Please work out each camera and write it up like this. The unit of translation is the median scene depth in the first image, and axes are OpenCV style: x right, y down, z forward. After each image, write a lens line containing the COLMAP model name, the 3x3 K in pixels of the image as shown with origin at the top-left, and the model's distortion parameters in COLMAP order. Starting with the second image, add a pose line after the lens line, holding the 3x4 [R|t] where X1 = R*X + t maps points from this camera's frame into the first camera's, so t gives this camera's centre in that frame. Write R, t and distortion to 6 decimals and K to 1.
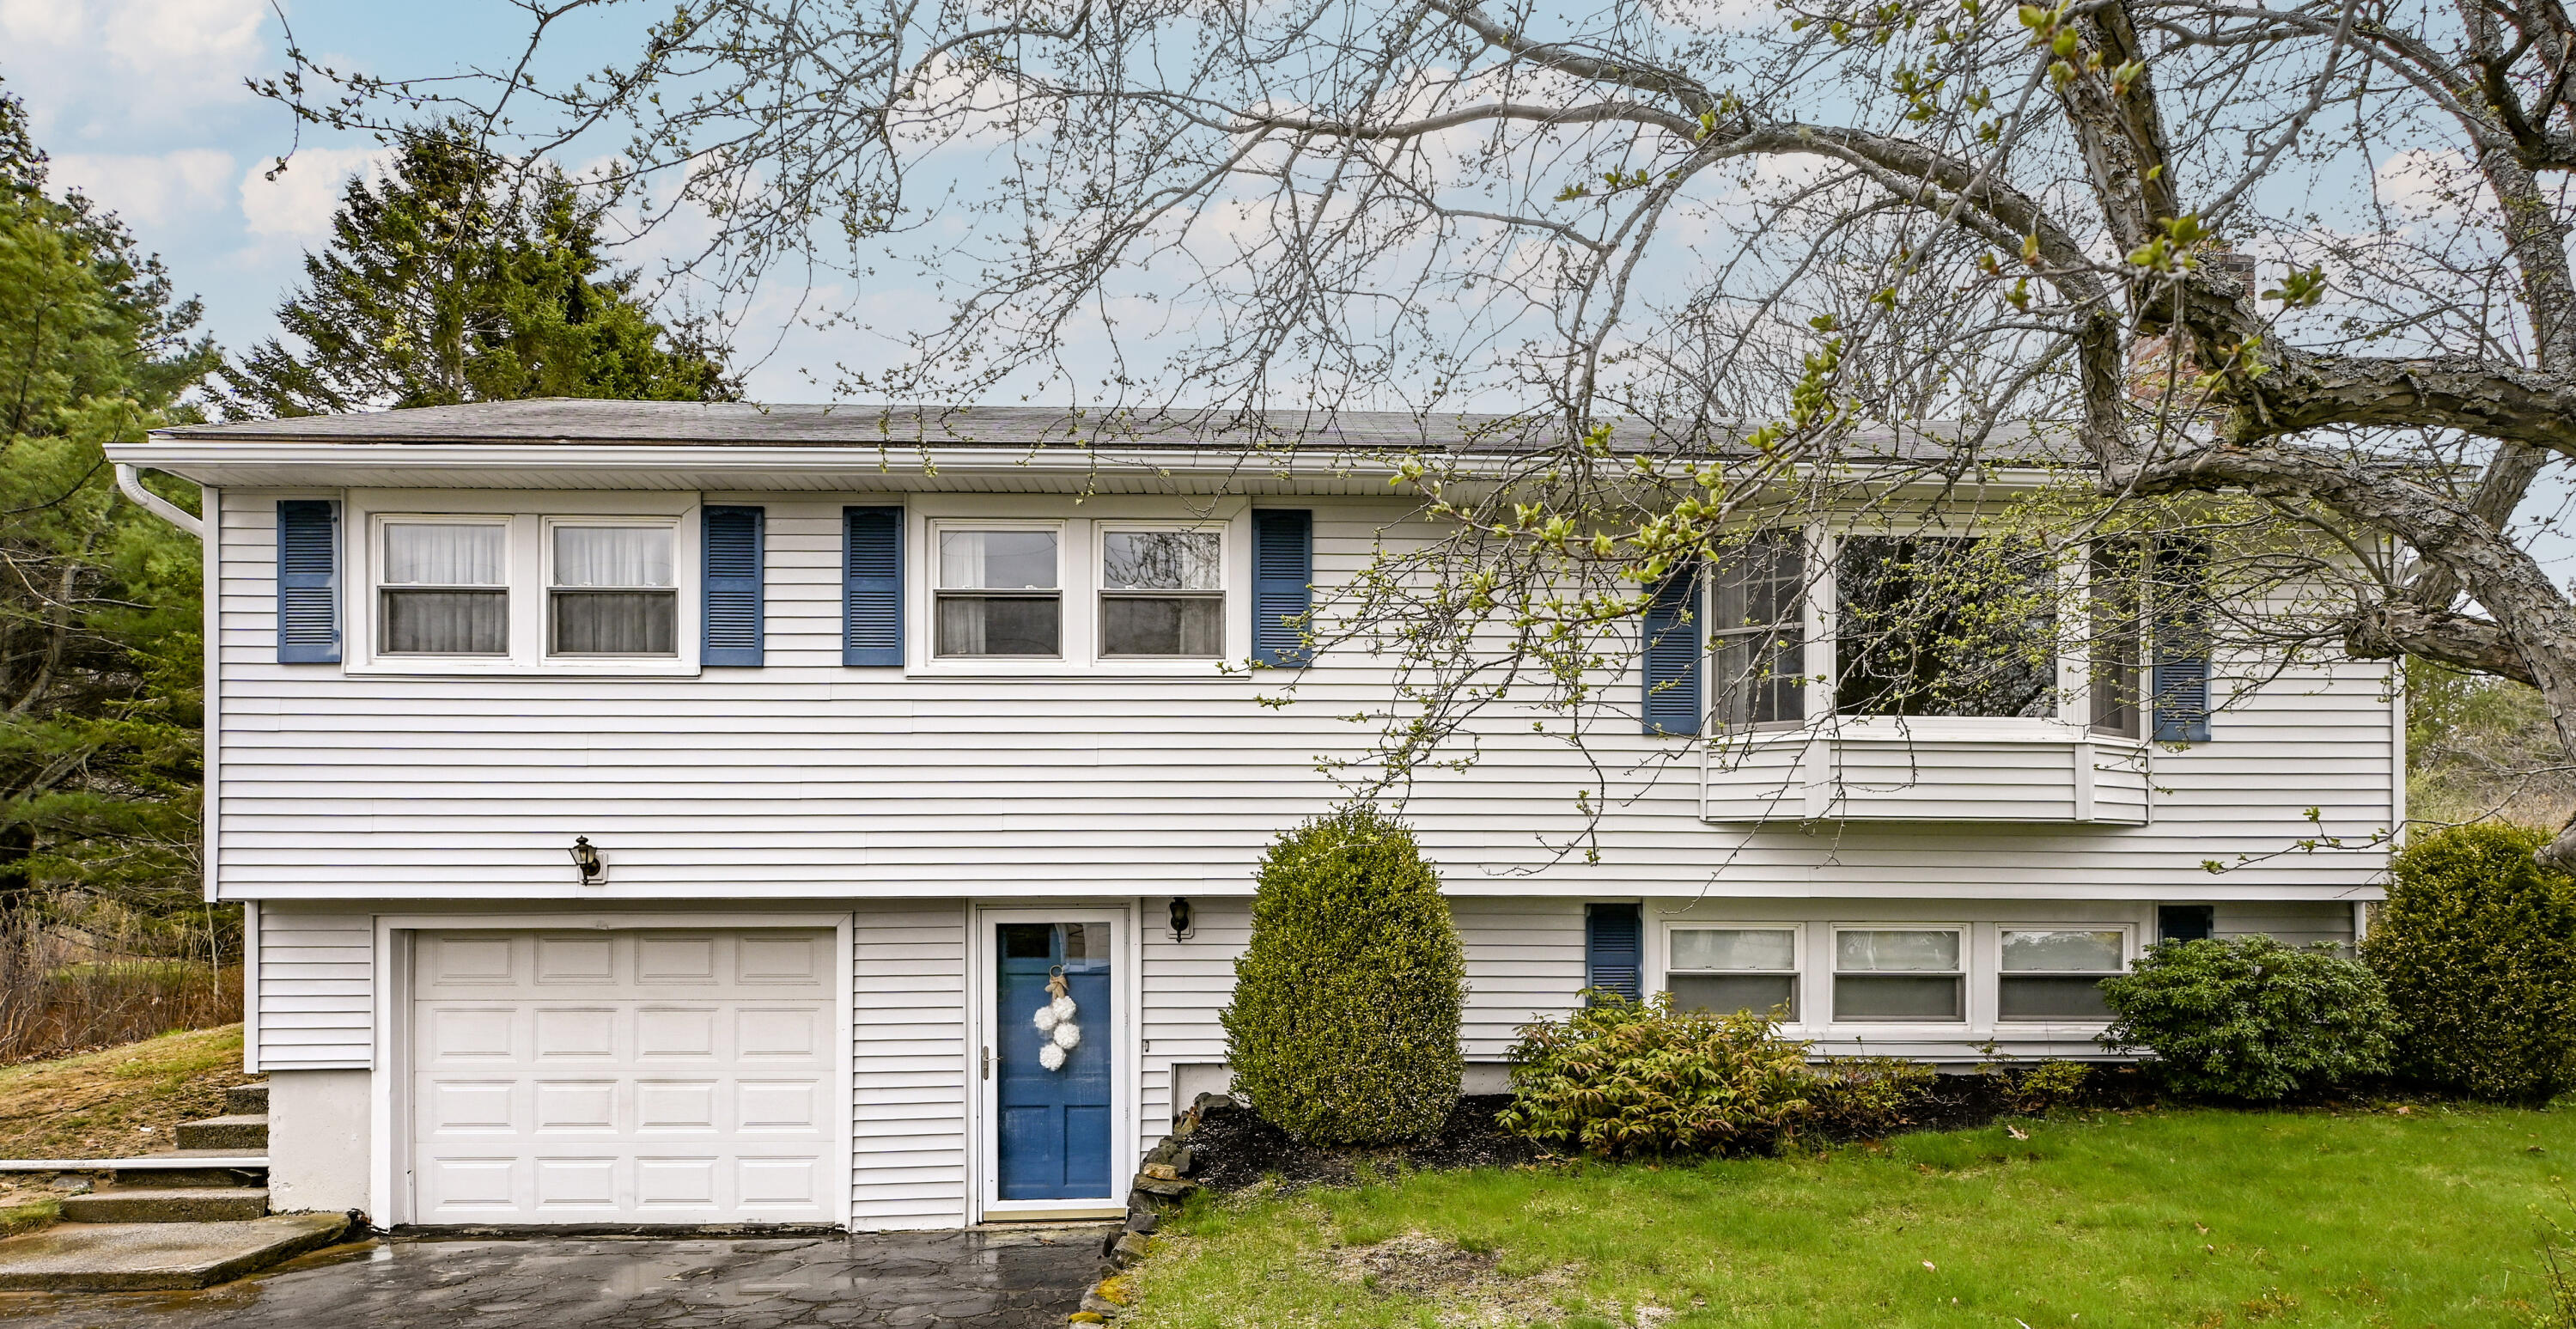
lens RADIAL K [[1455.0, 0, 1313.2], [0, 1455.0, 979.9], [0, 0, 1]] dist [-0.024585, 0.001273]
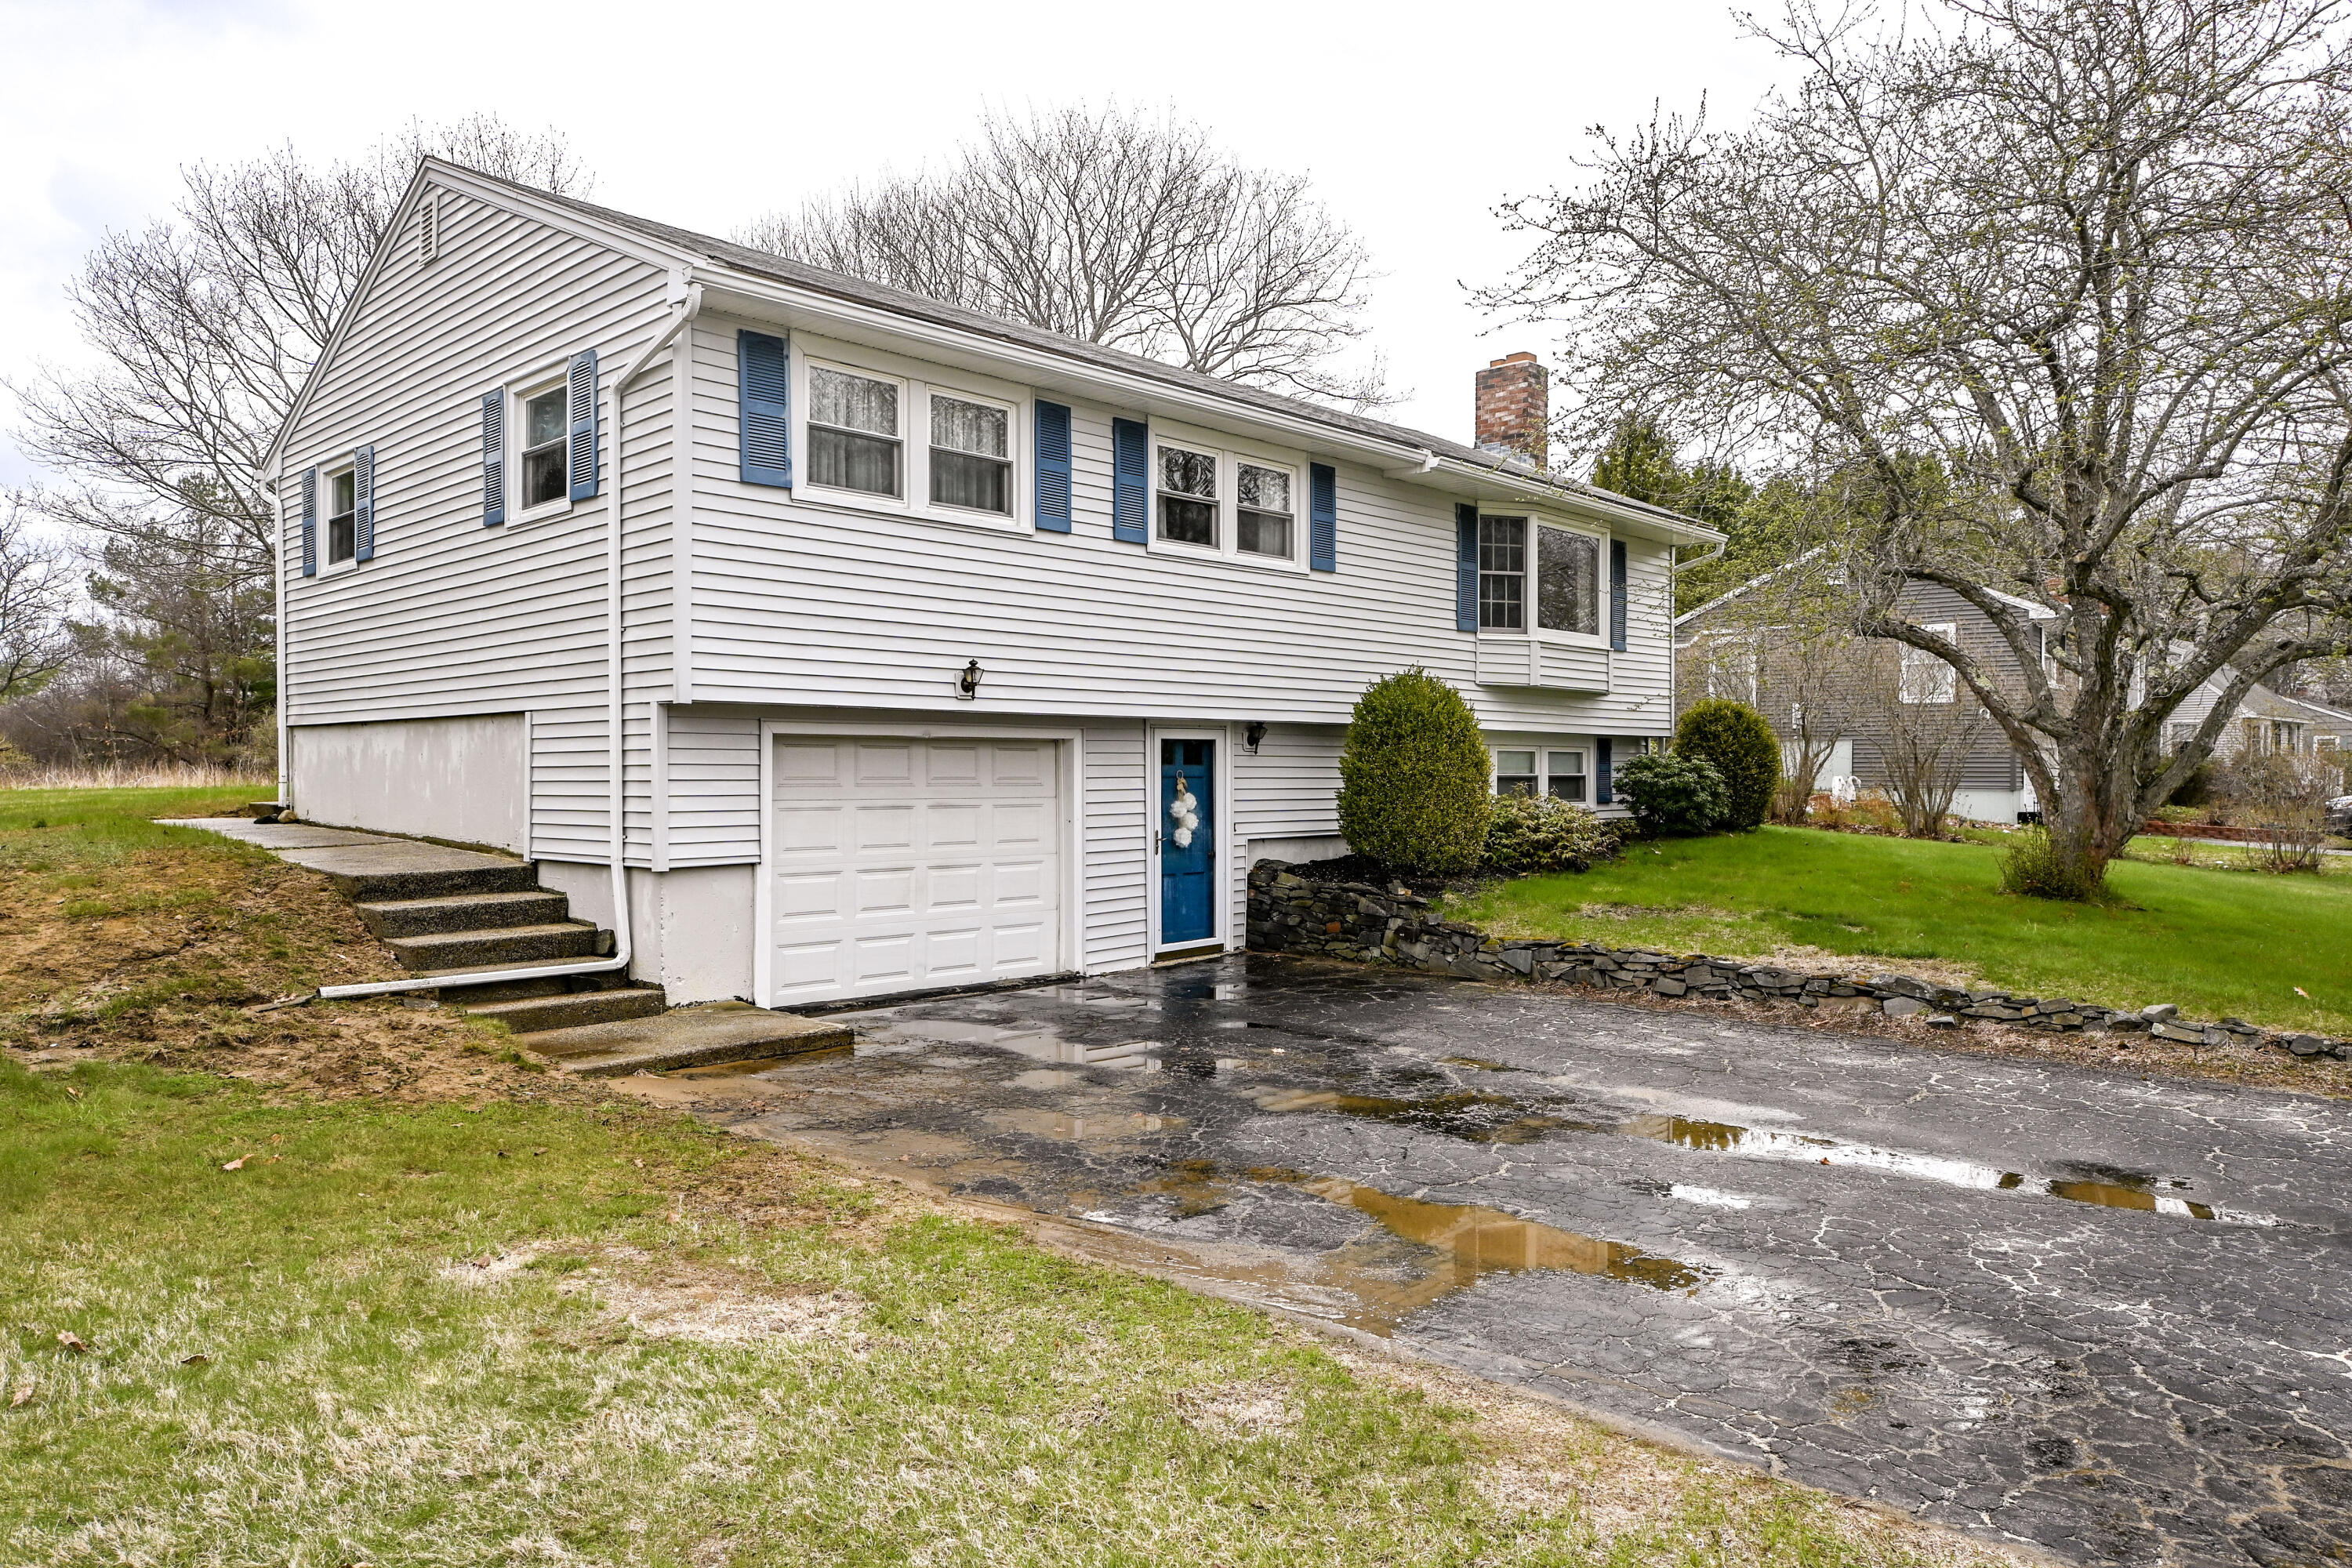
lens RADIAL K [[1584.5, 0, 1153.8], [0, 1584.5, 785.1], [0, 0, 1]] dist [-0.001130, -0.001763]
pose [[0.724067, -0.004223, 0.689716, -1.255879], [0.005333, 0.999986, 0.000524, 0.004018], [-0.689709, 0.003299, 0.724079, -0.055771]]
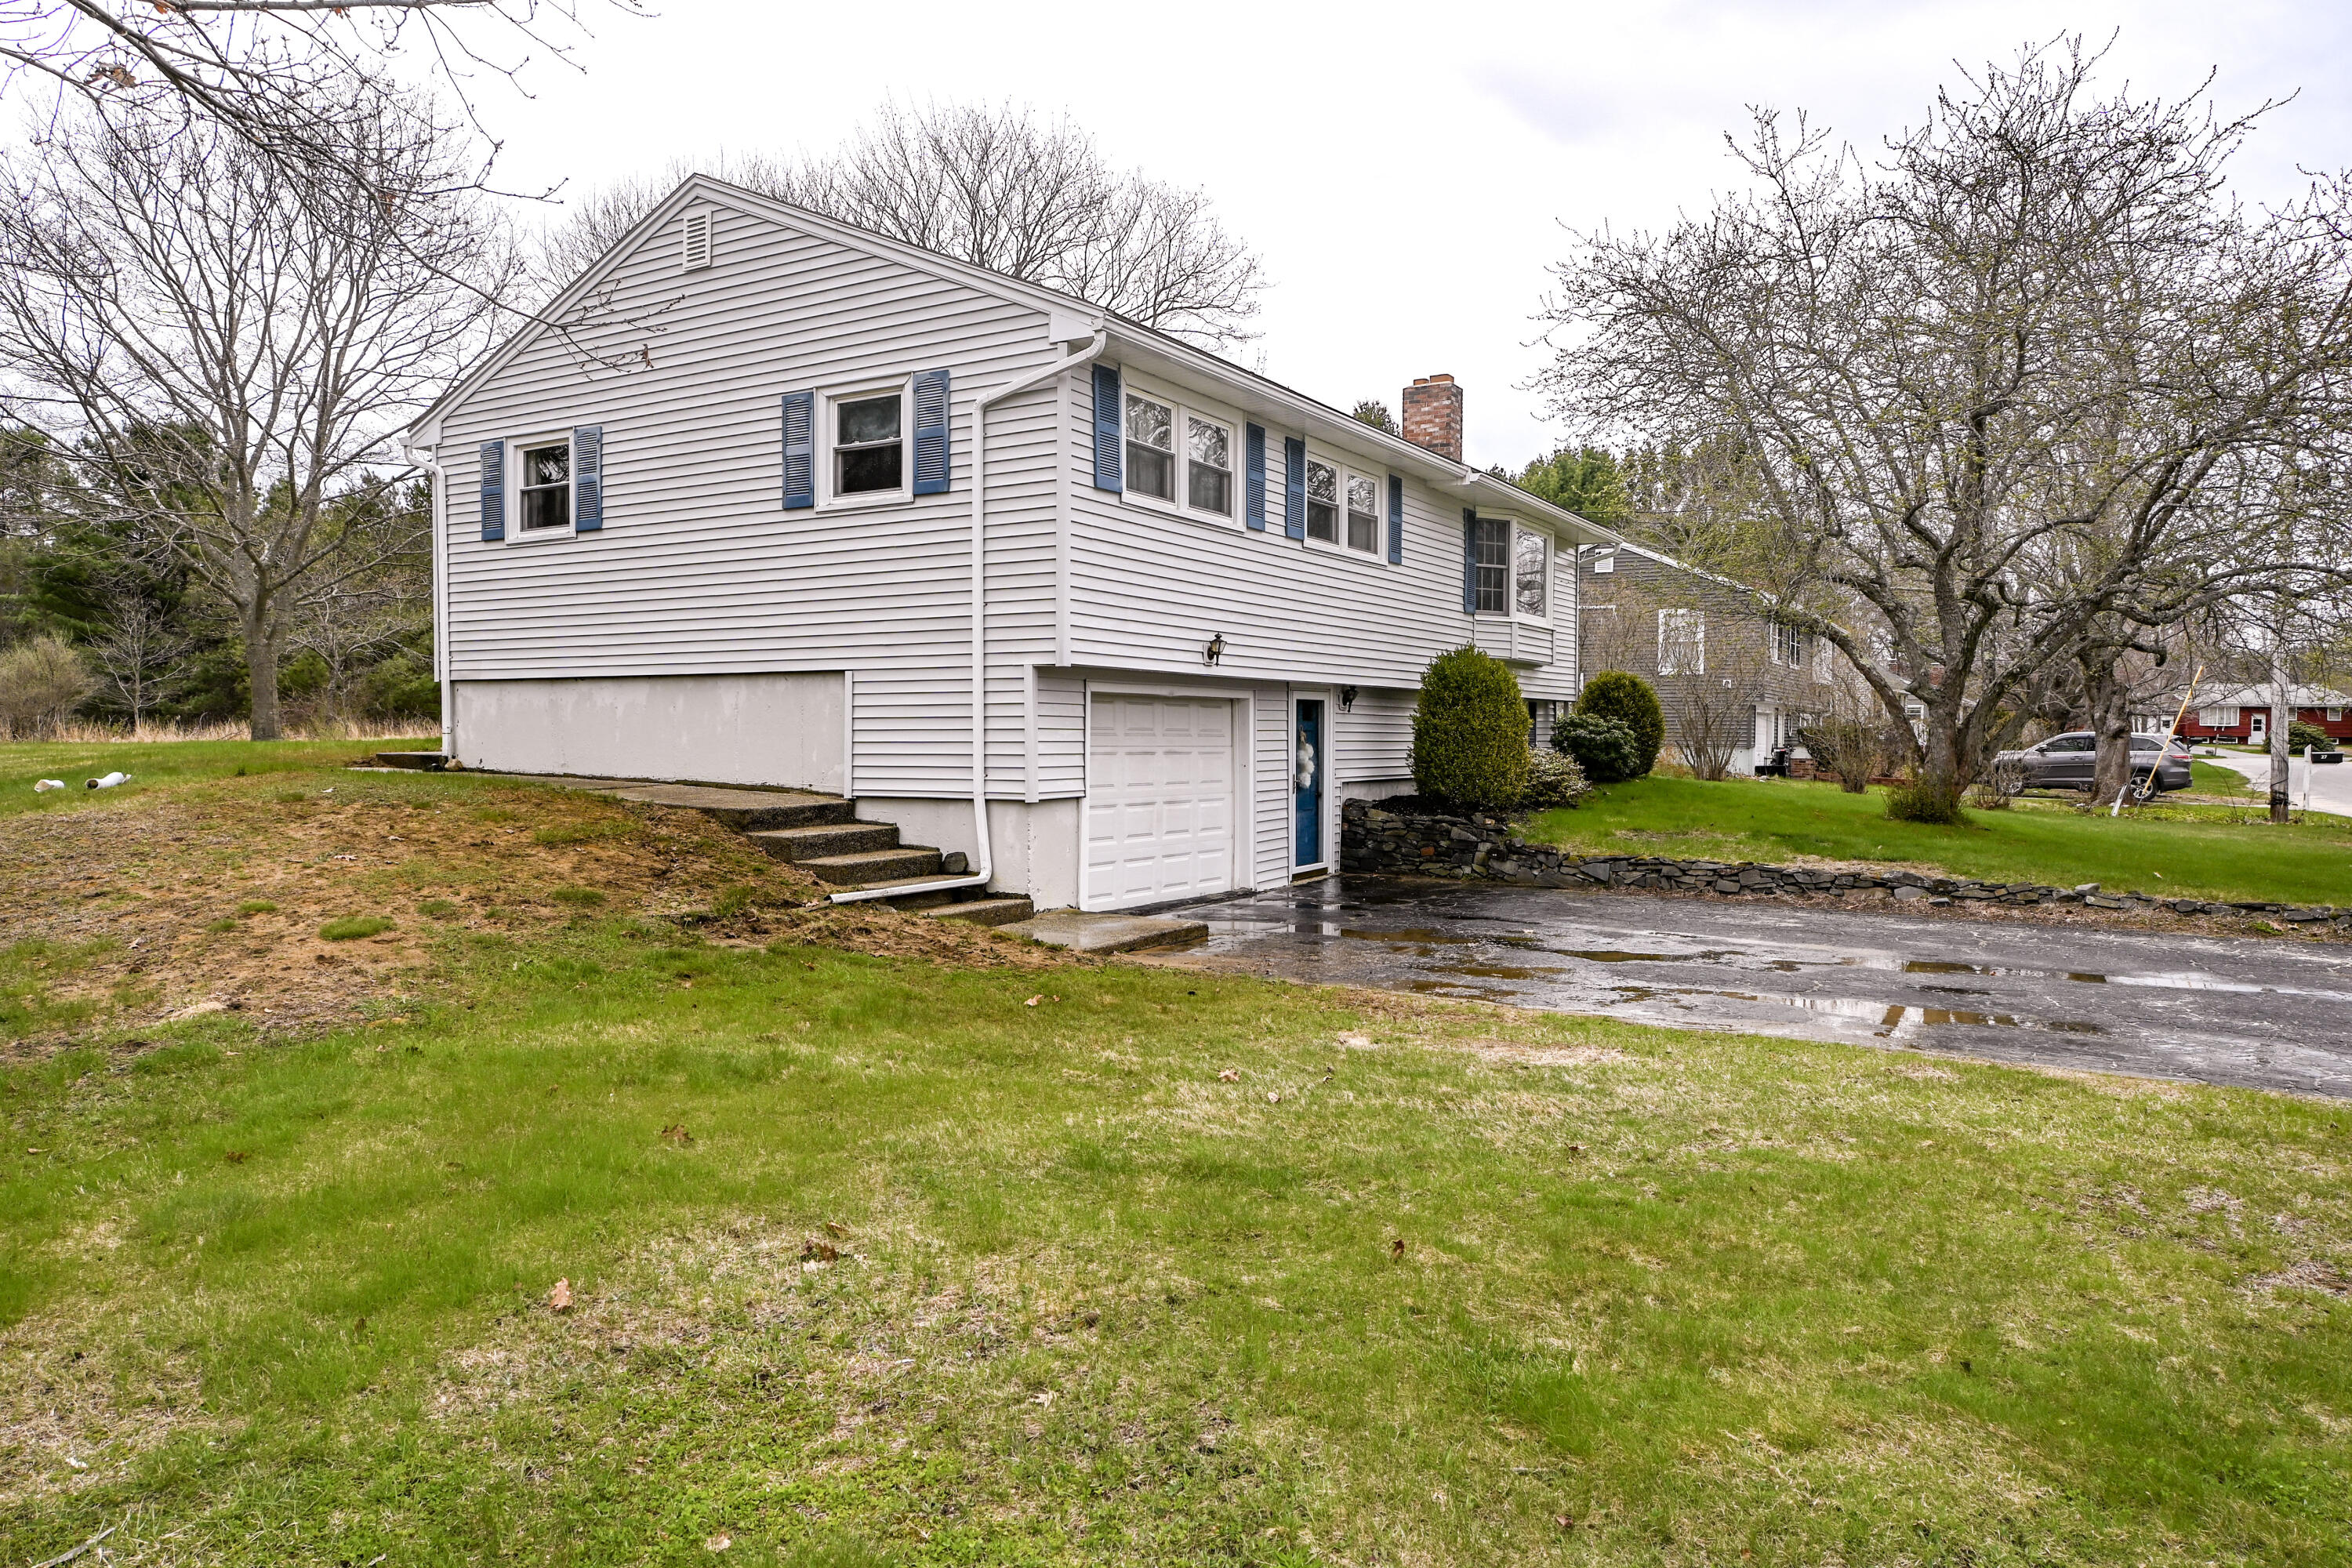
lens RADIAL K [[1584.5, 0, 1170.2], [0, 1584.5, 780.4], [0, 0, 1]] dist [-0.001130, -0.001763]
pose [[0.549787, -0.019764, 0.835071, -1.824307], [0.003510, 0.999766, 0.021351, 0.015413], [-0.835297, -0.008807, 0.549728, 0.137707]]
